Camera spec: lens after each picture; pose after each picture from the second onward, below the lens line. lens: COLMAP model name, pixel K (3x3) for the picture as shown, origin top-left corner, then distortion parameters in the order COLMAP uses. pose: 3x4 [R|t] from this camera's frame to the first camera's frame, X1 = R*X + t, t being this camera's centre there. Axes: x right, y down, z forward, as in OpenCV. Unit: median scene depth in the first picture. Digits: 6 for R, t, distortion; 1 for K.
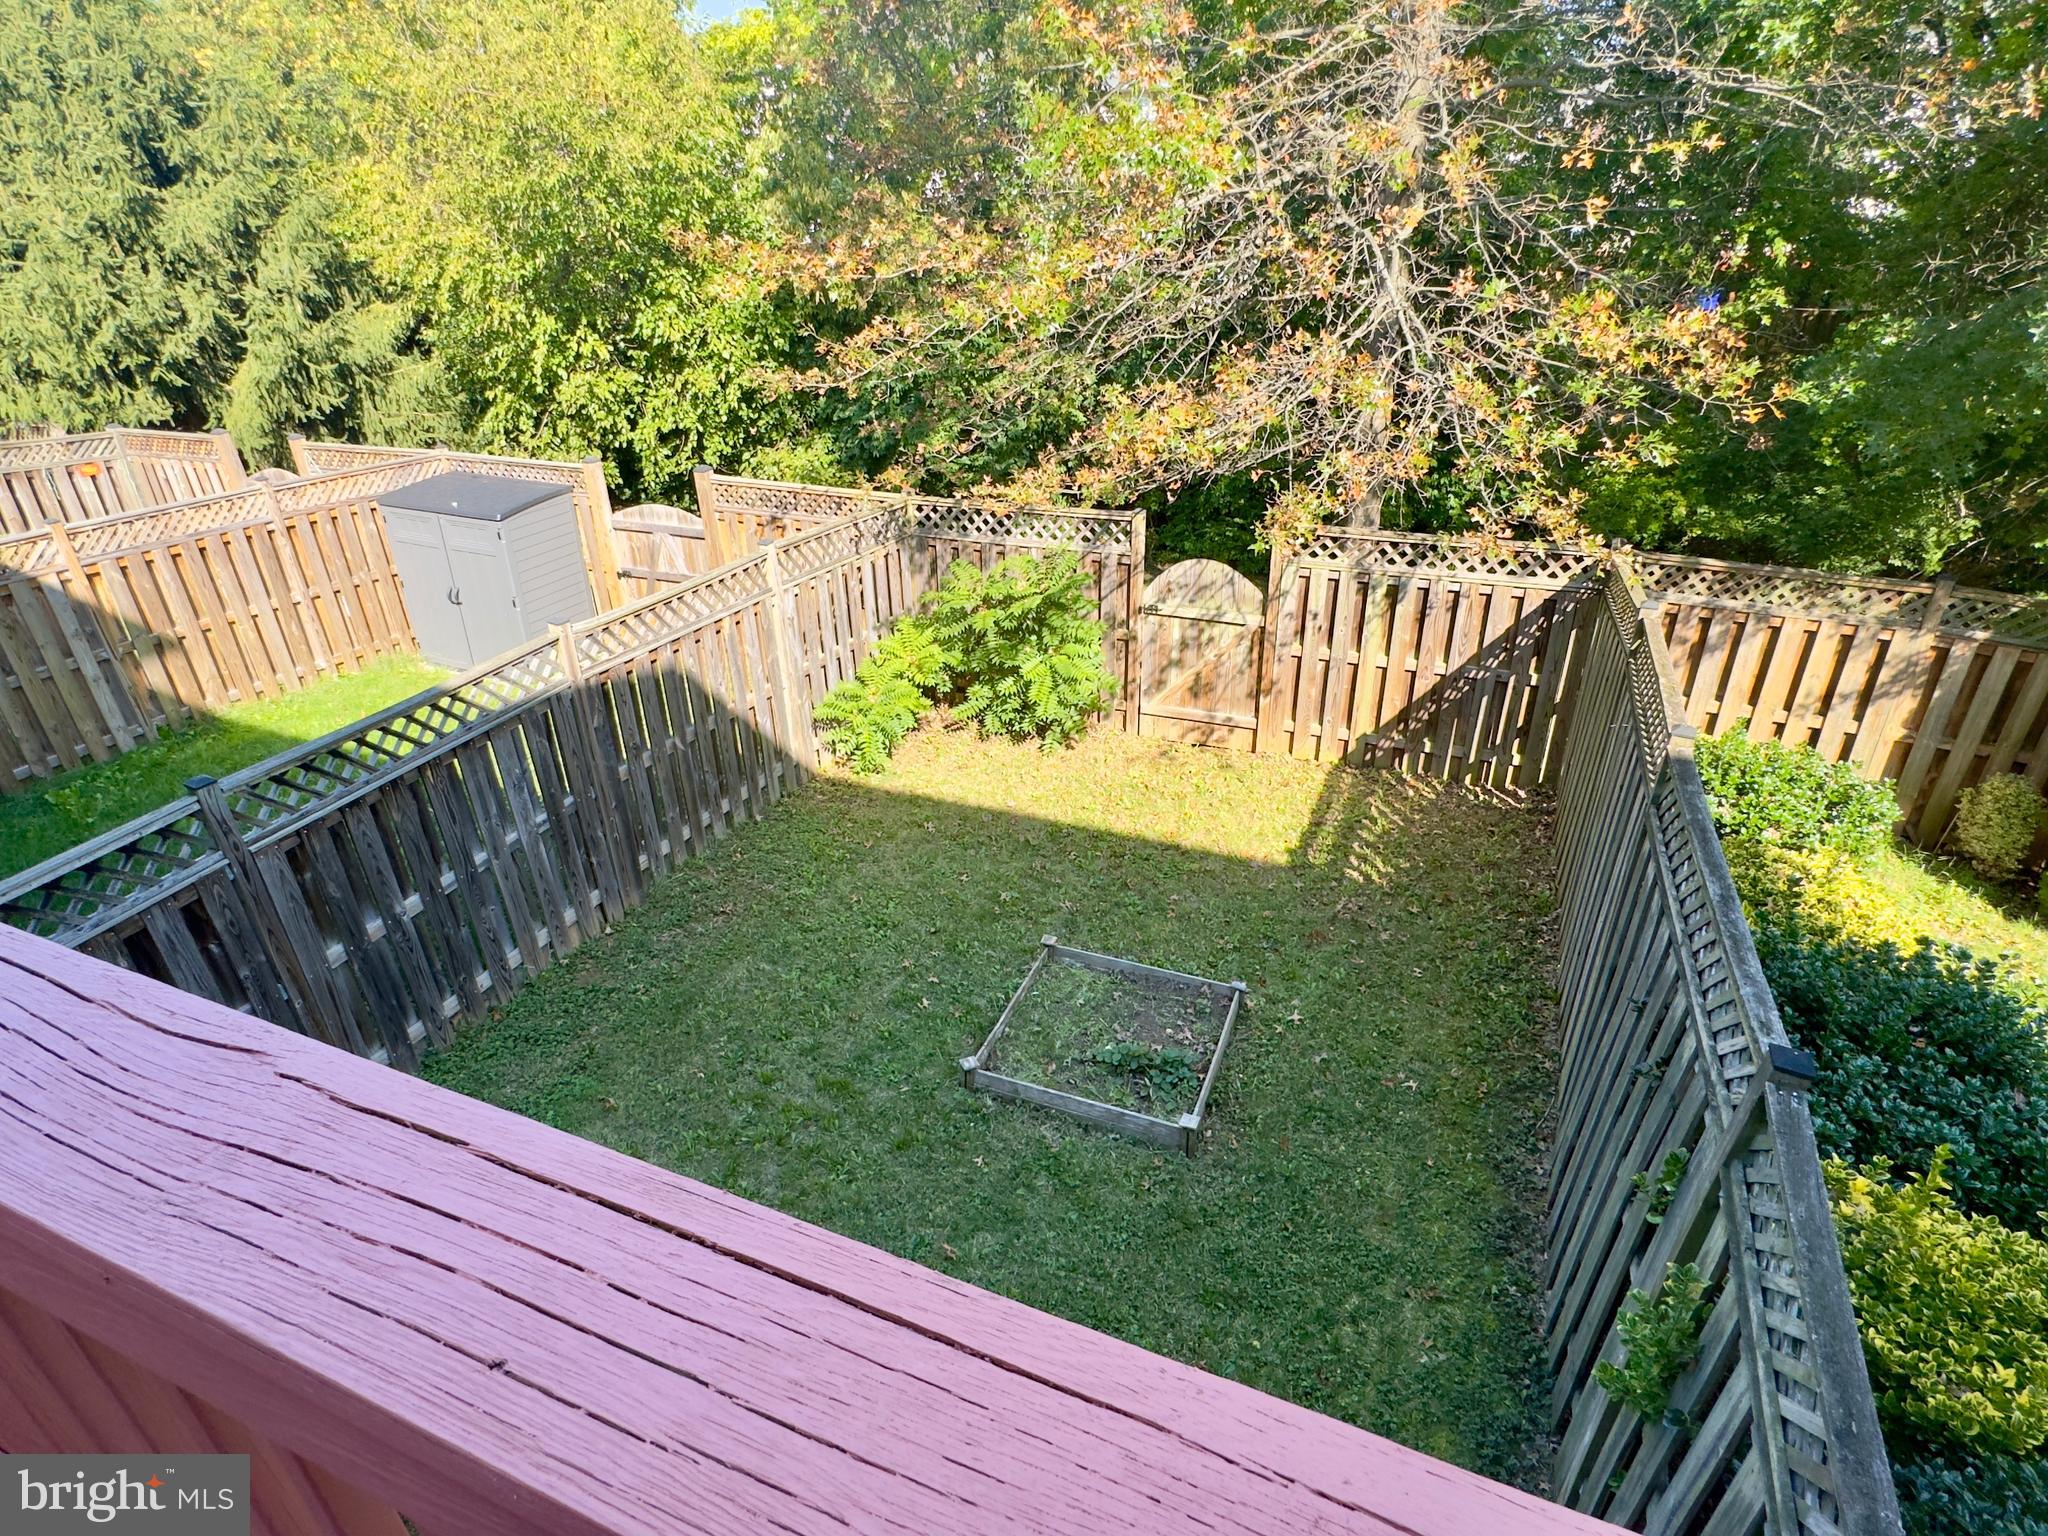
lens RADIAL K [[1074.3, 0, 1022.1], [0, 1074.3, 770.0], [0, 0, 1]] dist [-0.005615, 0.001876]
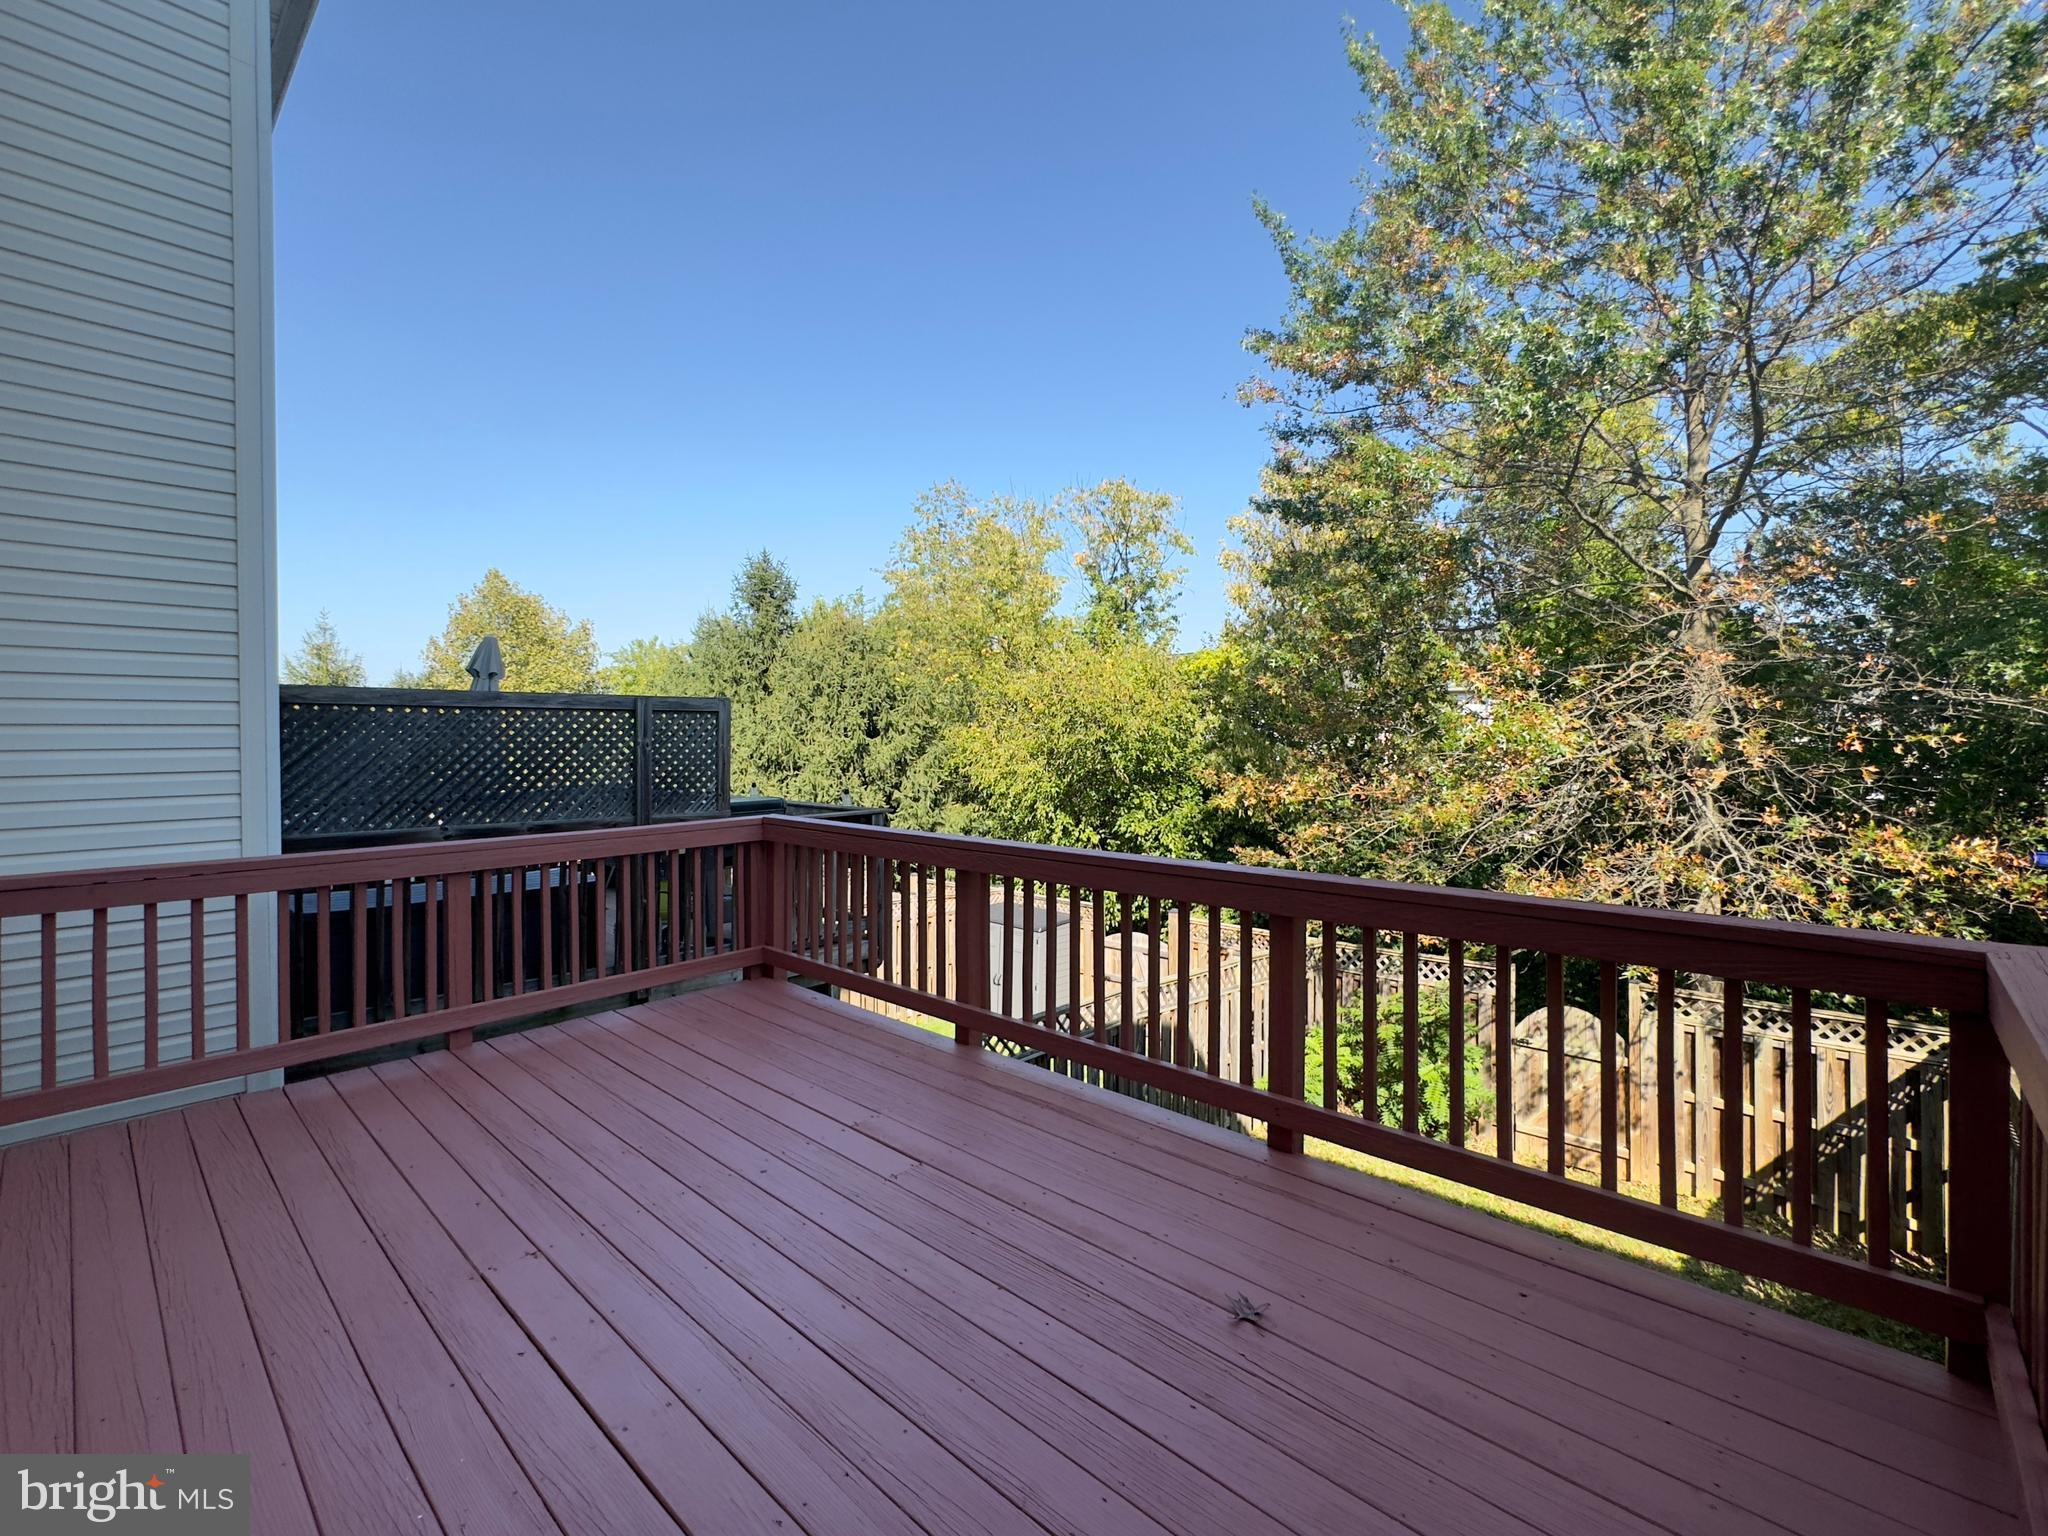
lens RADIAL K [[890.7, 0, 1027.7], [0, 890.7, 752.0], [0, 0, 1]] dist [-0.001125, -0.000004]
pose [[0.943241, 0.024684, -0.331190, -0.099424], [-0.178435, 0.878739, -0.442694, 0.129350], [0.280102, 0.476664, 0.833267, -0.230857]]
